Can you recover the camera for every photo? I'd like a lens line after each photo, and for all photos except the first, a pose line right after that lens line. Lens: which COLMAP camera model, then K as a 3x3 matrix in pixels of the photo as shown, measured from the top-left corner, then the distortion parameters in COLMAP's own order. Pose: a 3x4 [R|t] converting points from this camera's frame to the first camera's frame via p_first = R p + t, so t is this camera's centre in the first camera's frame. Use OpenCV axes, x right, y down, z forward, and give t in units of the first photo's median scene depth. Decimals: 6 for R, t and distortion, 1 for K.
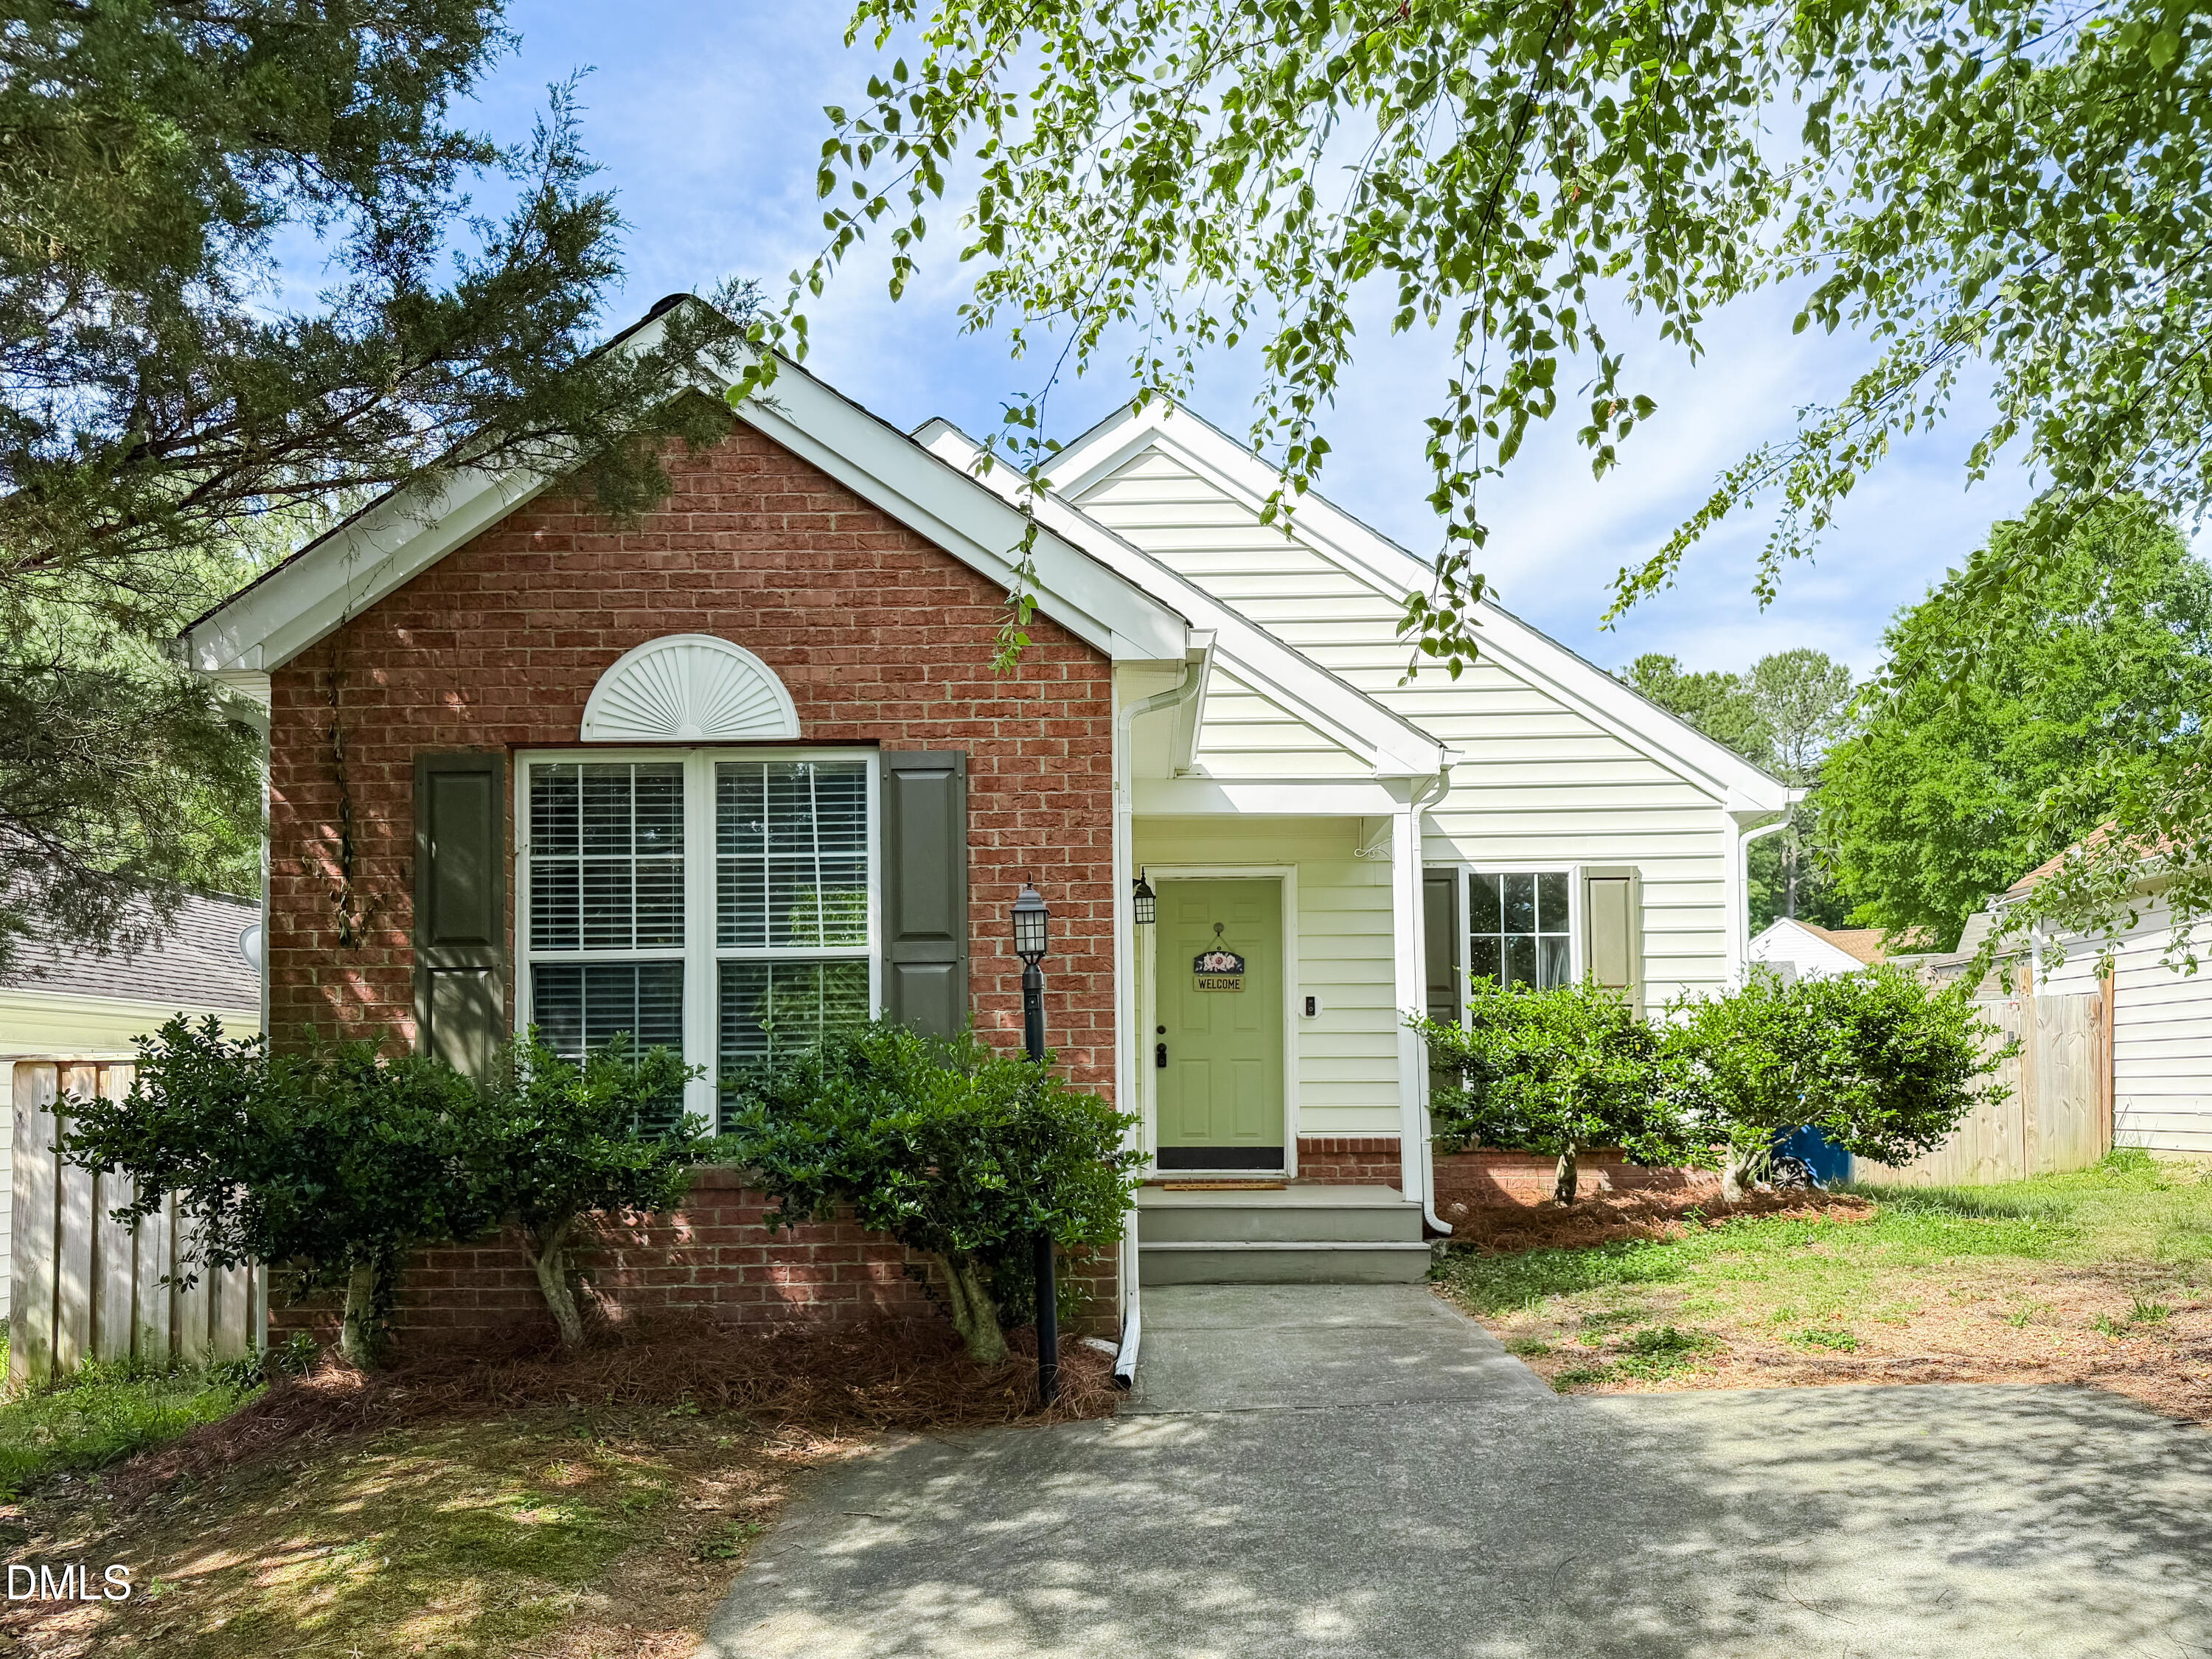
lens RADIAL K [[1561.9, 0, 1108.3], [0, 1561.9, 1000.7], [0, 0, 1]] dist [0.051129, -0.080518]
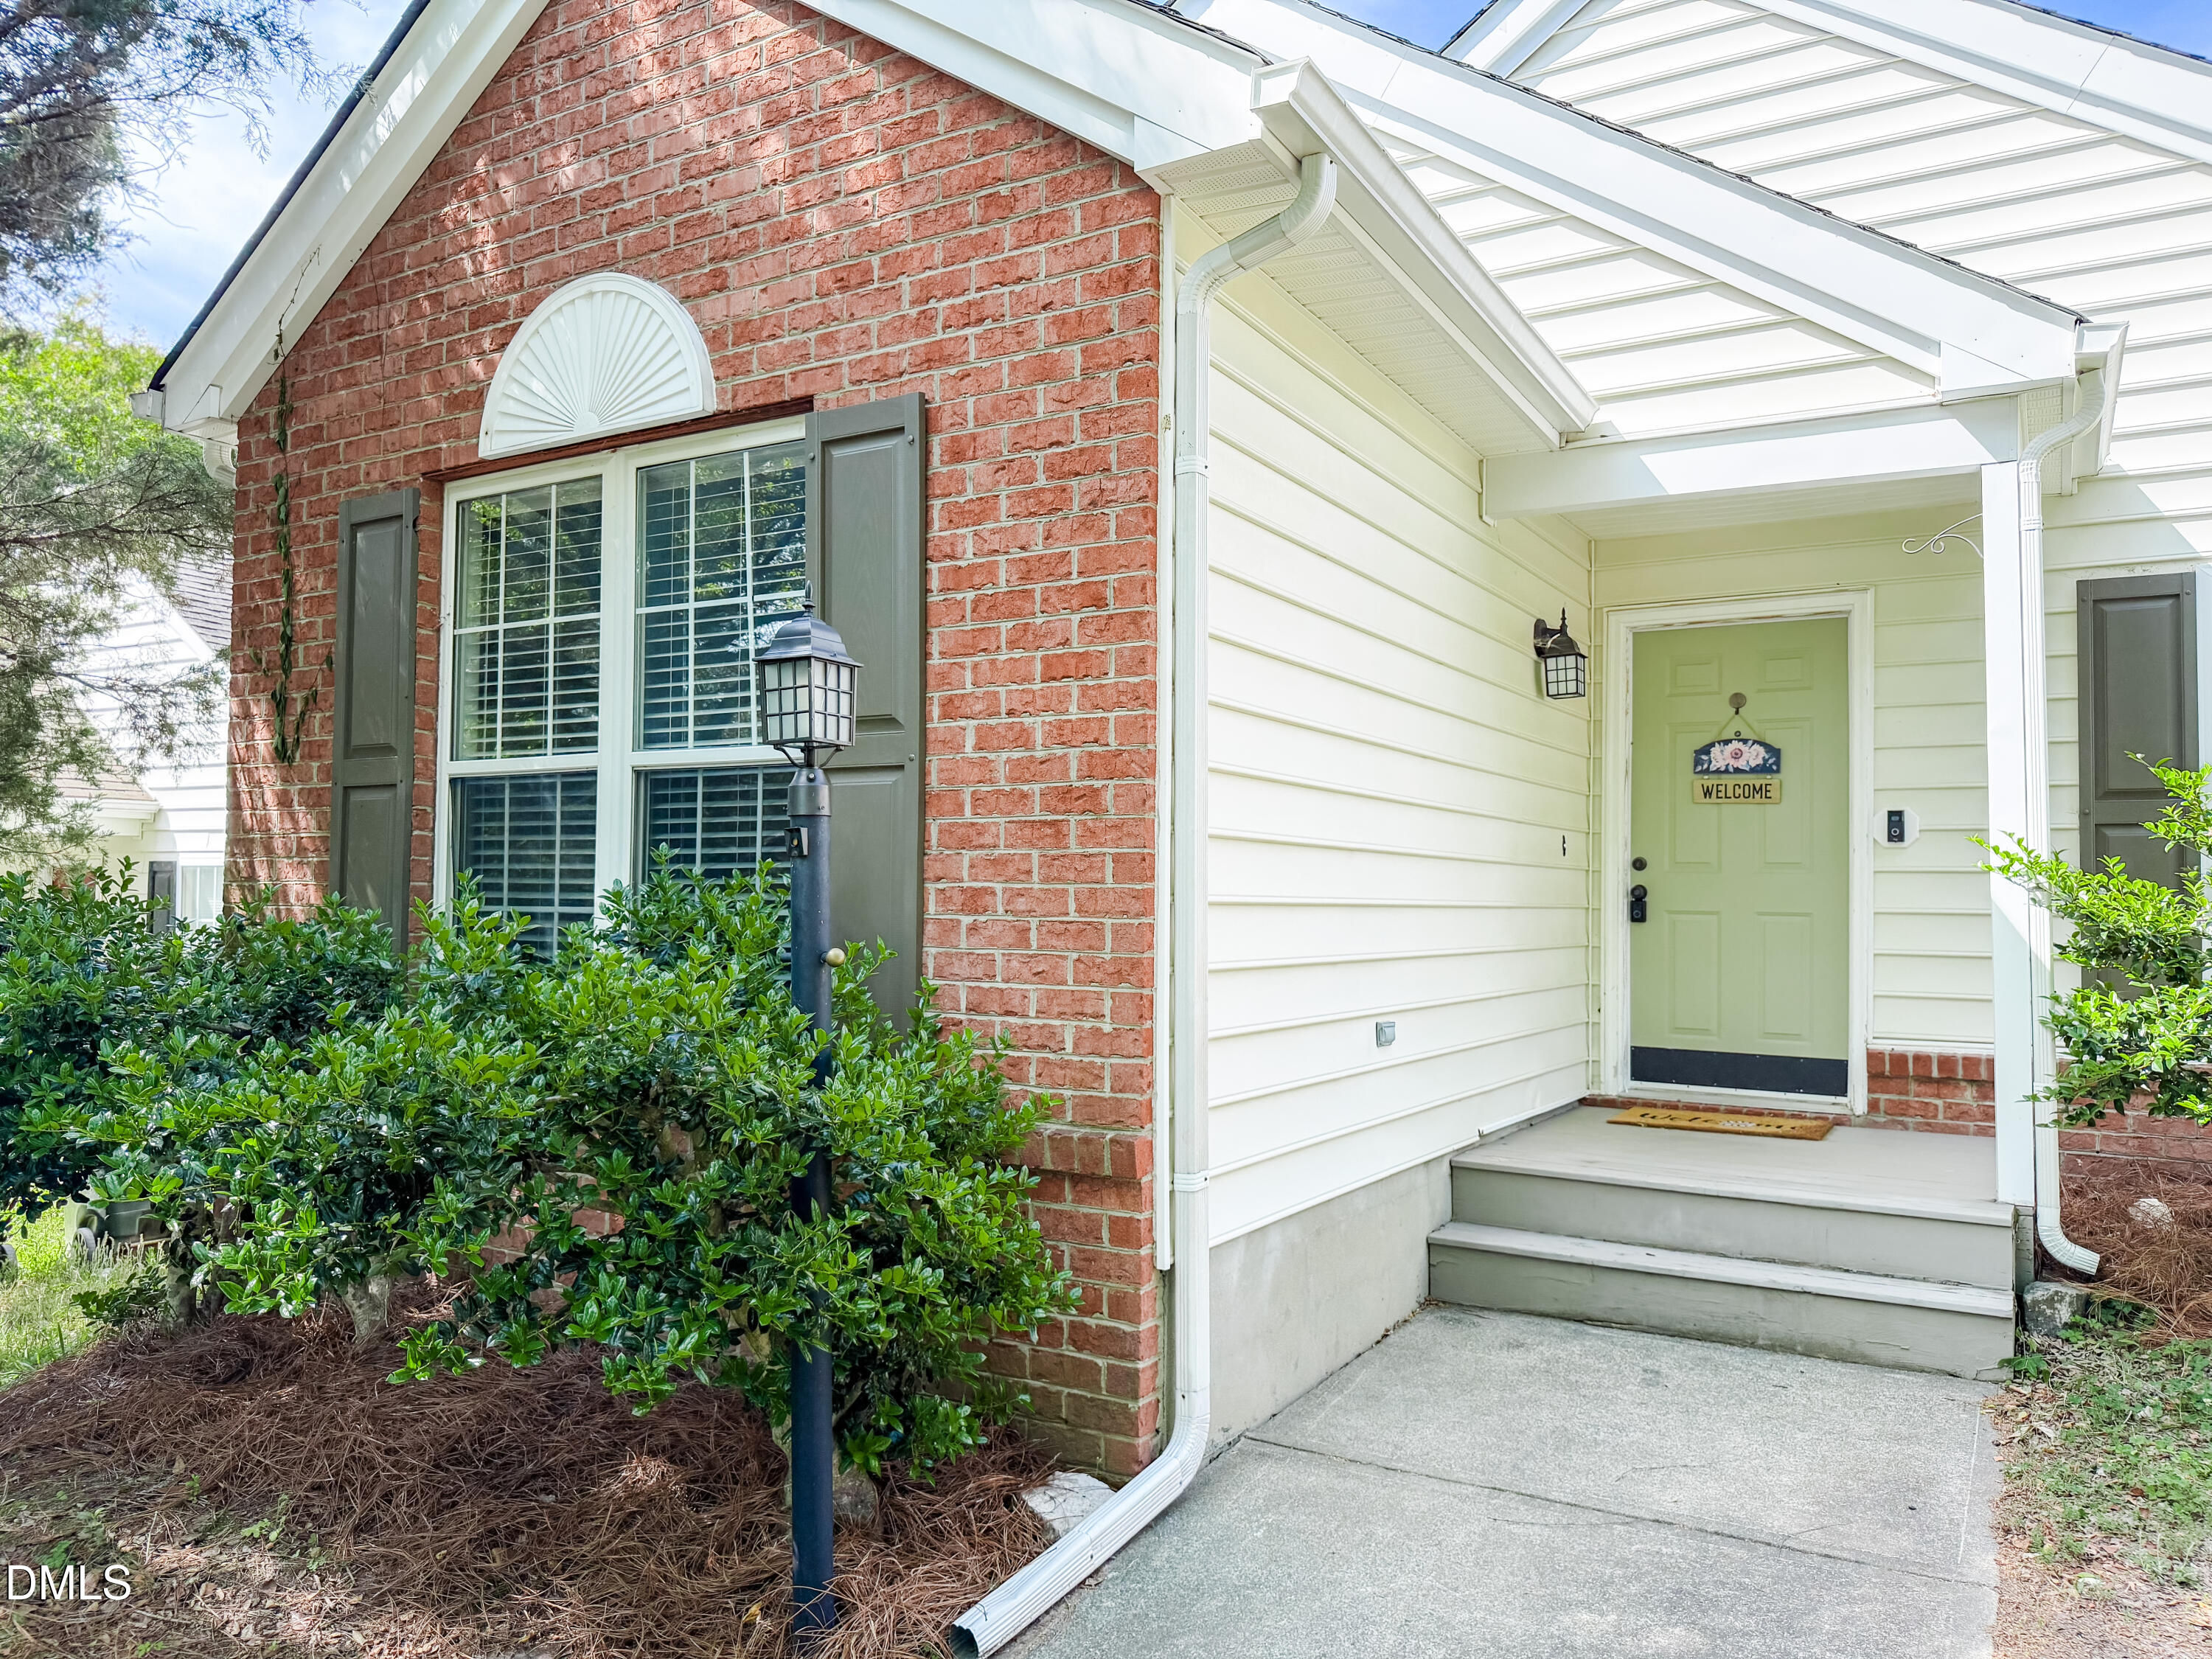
lens RADIAL K [[1556.2, 0, 1101.5], [0, 1556.2, 839.3], [0, 0, 1]] dist [0.115227, -0.180431]
pose [[0.881016, -0.000140, -0.473086, 0.233416], [0.008951, 0.999826, 0.016375, -0.006350], [0.473002, -0.018661, 0.880864, 0.517731]]
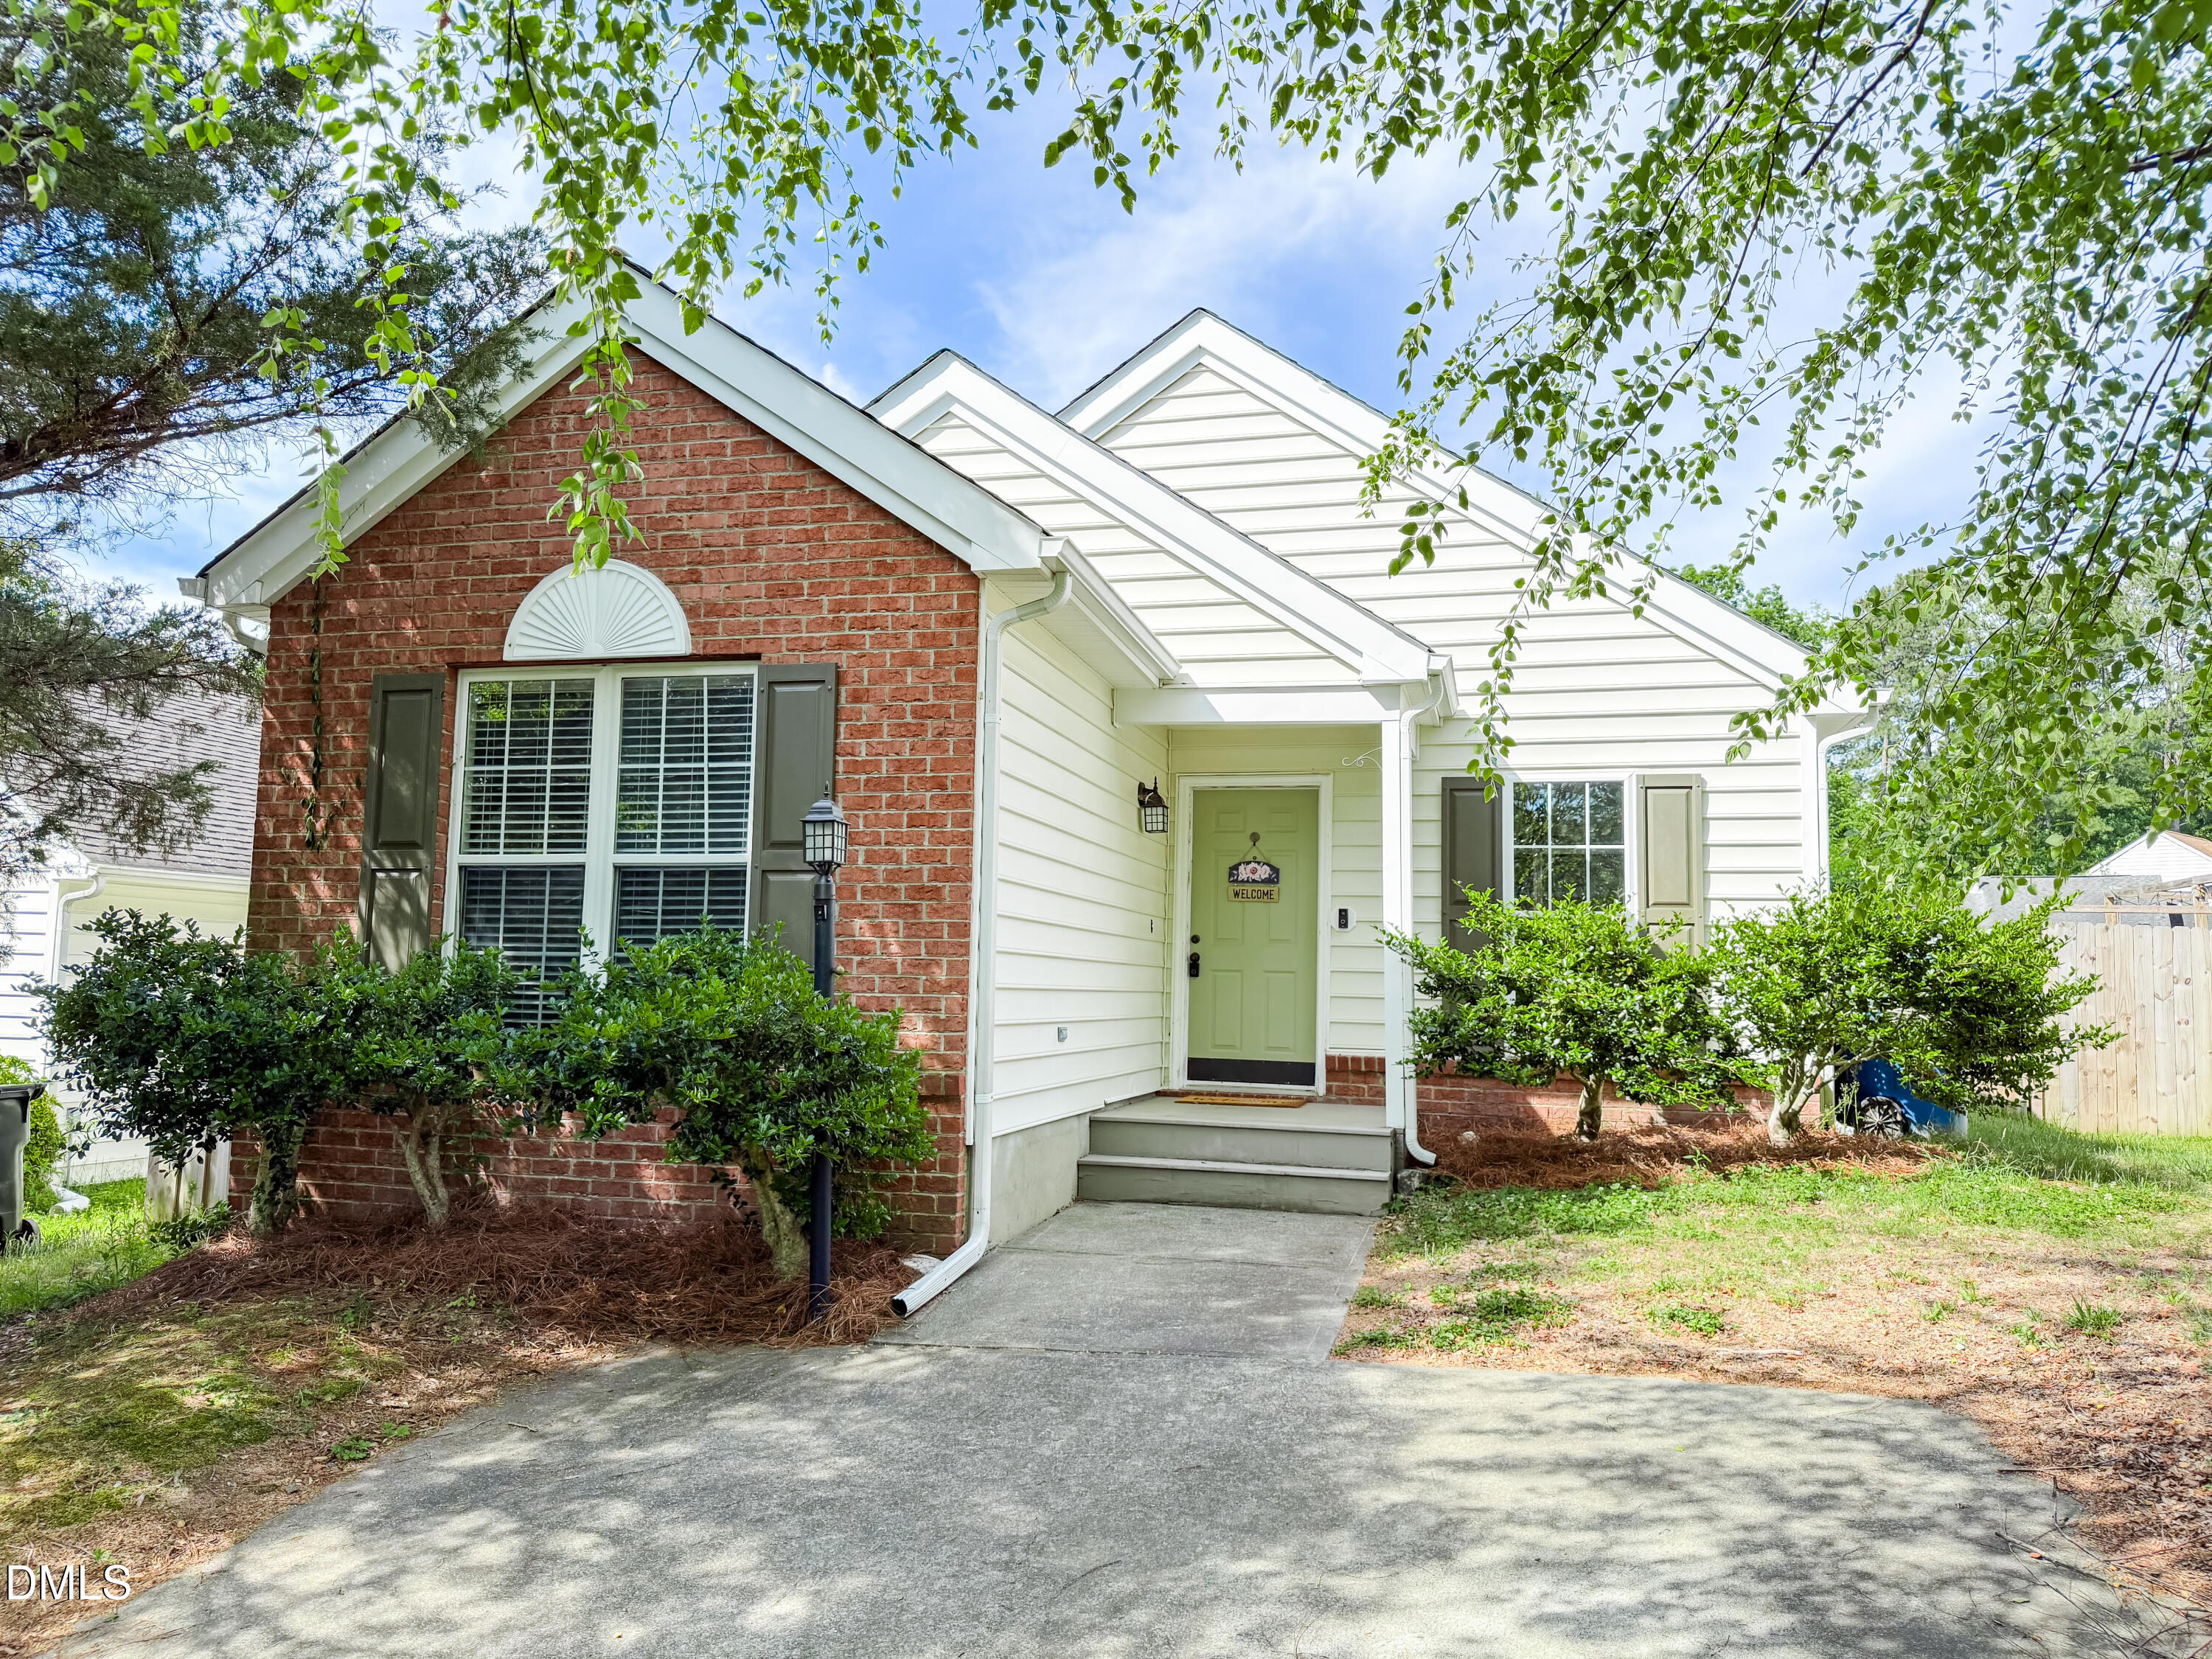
lens RADIAL K [[1476.7, 0, 1079.5], [0, 1476.7, 832.3], [0, 0, 1]] dist [0.041576, -0.070544]
pose [[0.974970, 0.007431, -0.222212, 0.274084], [-0.017860, 0.998829, -0.044962, -0.009100], [0.221618, 0.047805, 0.973961, 0.101008]]
